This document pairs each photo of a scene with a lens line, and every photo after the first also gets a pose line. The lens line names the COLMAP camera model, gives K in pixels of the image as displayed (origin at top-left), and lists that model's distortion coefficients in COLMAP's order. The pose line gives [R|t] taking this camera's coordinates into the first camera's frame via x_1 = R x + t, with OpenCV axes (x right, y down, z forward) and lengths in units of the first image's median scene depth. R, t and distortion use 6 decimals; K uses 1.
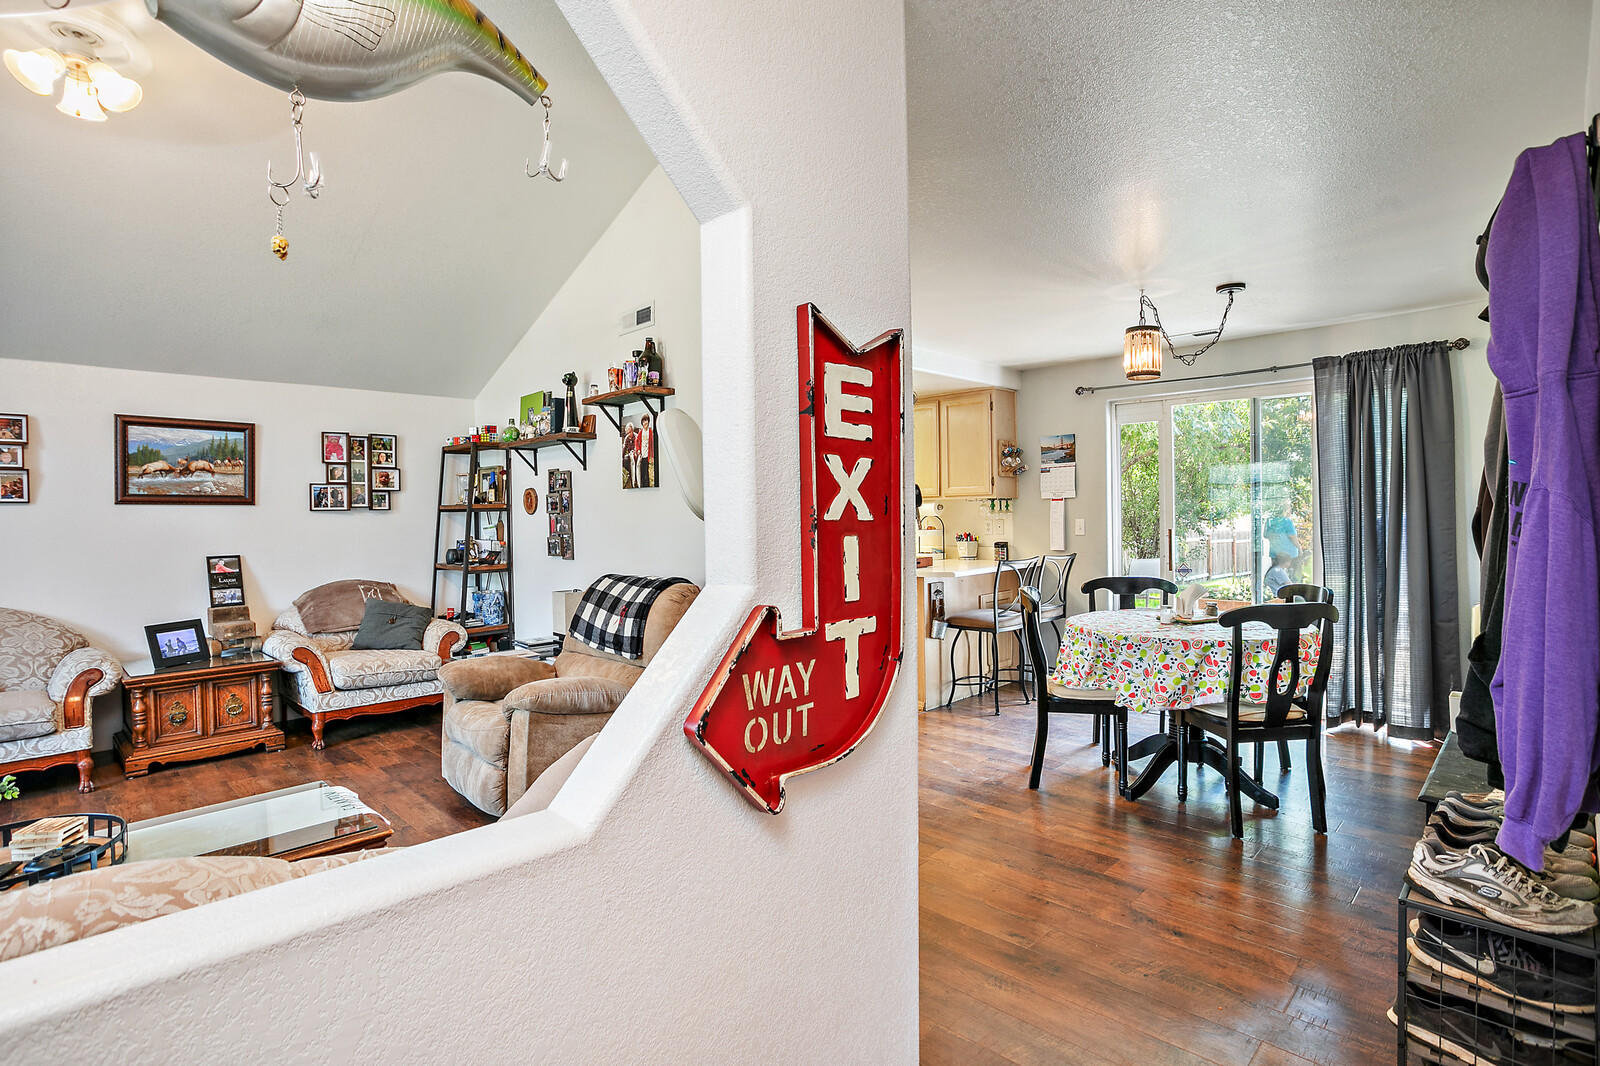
lens RADIAL K [[834.4, 0, 800.0], [0, 834.4, 533.0], [0, 0, 1]] dist [-0.001582, 0.024777]
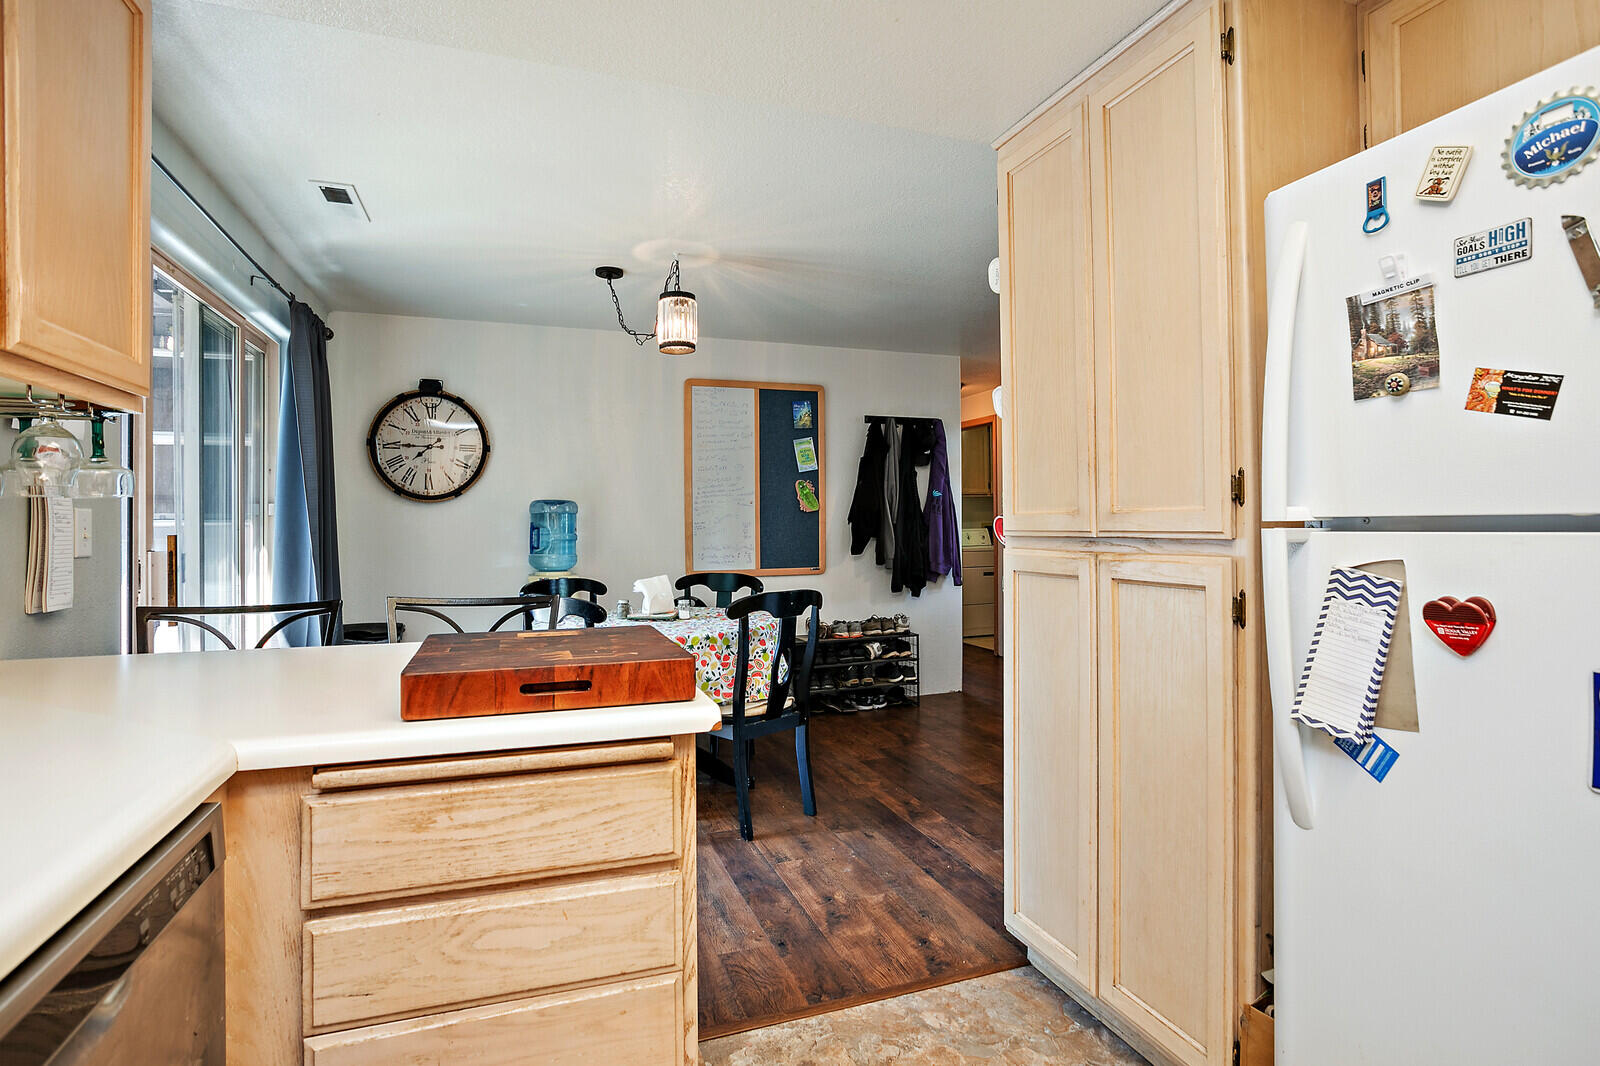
lens RADIAL K [[834.4, 0, 800.0], [0, 834.4, 533.0], [0, 0, 1]] dist [-0.001582, 0.024777]
pose [[-0.903732, 0.014715, 0.427846, -0.074843], [0.029912, 0.999137, 0.028819, -0.009560], [-0.427052, 0.038842, -0.903392, 1.573011]]
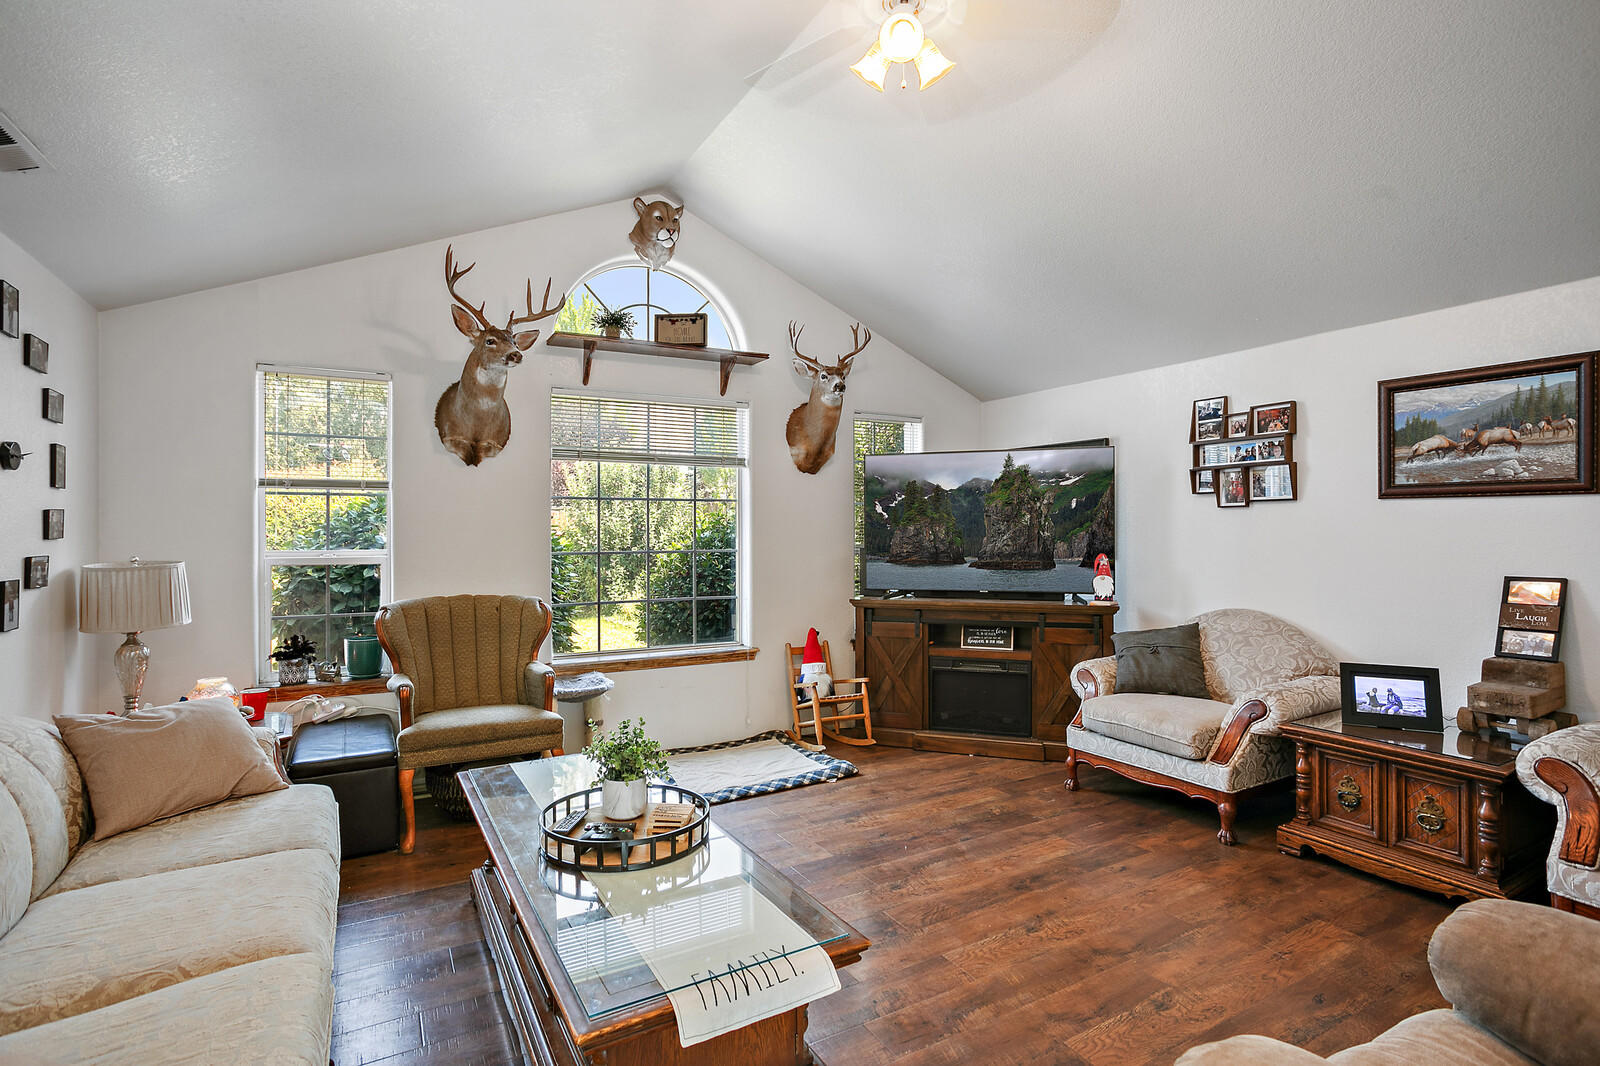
lens RADIAL K [[776.3, 0, 799.9], [0, 776.3, 529.5], [0, 0, 1]] dist [-0.062668, 0.043806]
pose [[-0.252454, 0.015080, -0.967491, -0.009126], [-0.015642, 0.999684, 0.019663, -0.011466], [0.967483, 0.020097, -0.252138, 0.659565]]
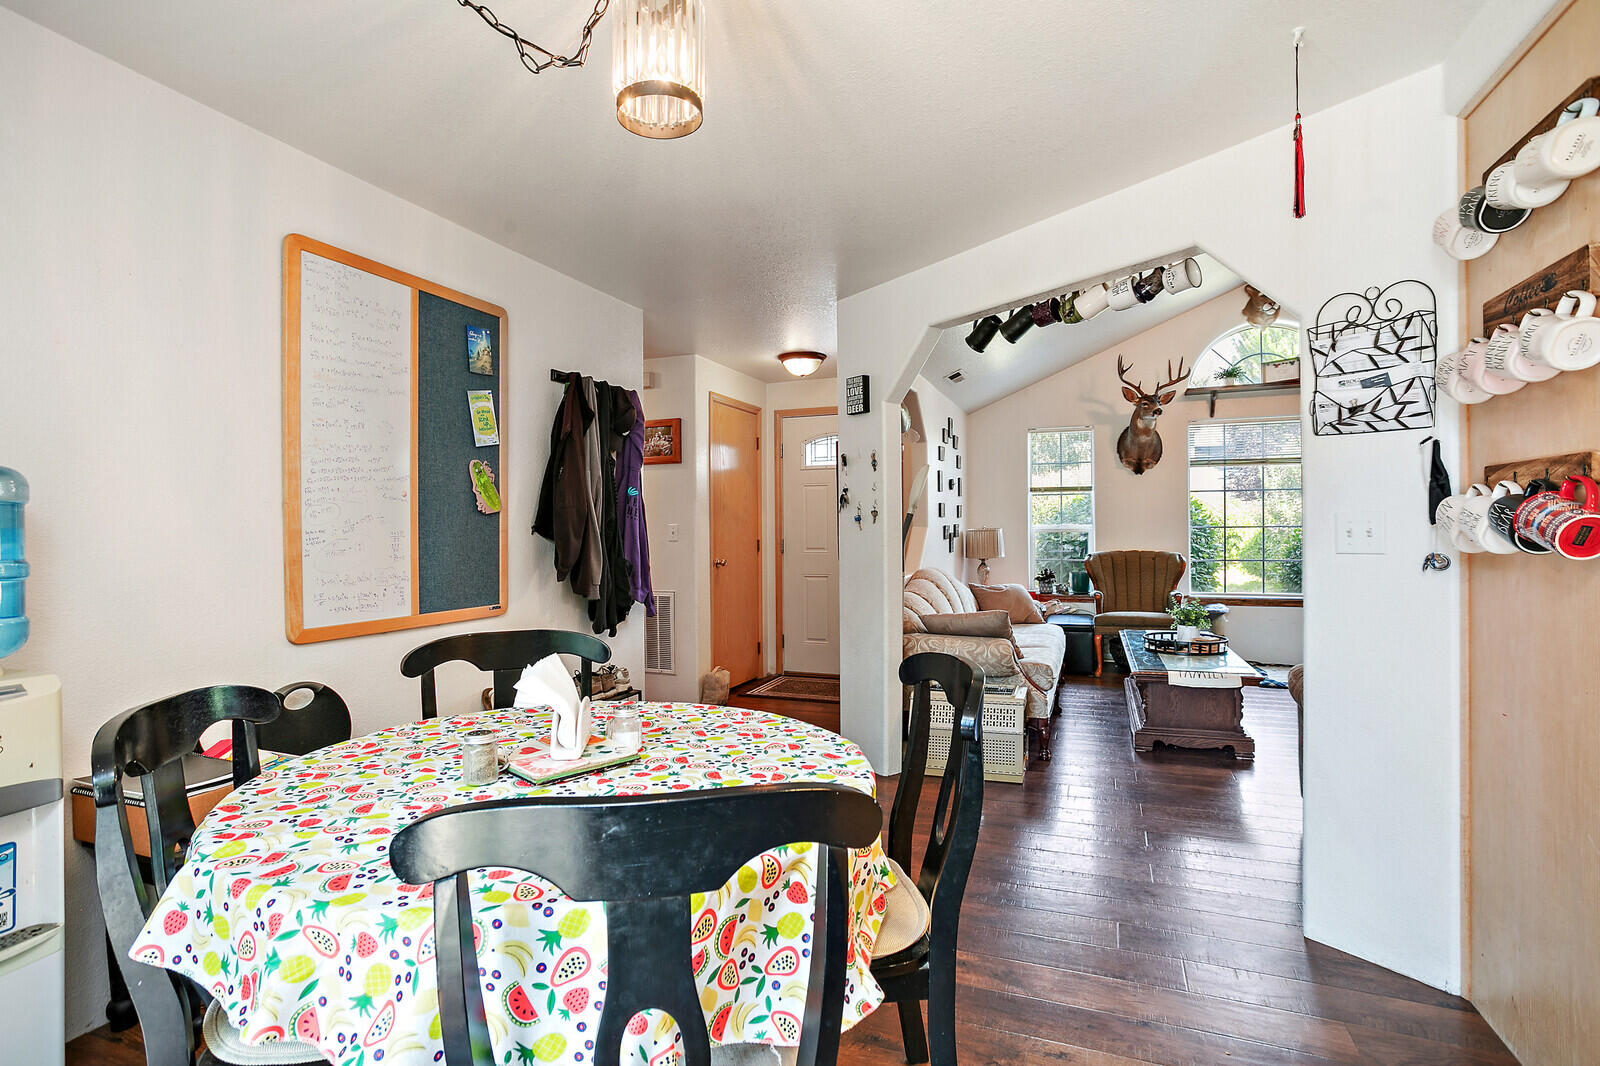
lens RADIAL K [[776.3, 0, 799.9], [0, 776.3, 529.5], [0, 0, 1]] dist [-0.062668, 0.043806]
pose [[-0.909402, 0.024717, -0.415182, 0.476554], [0.013738, 0.999473, 0.029410, -0.007194], [0.415690, 0.021042, -0.909263, 1.182809]]
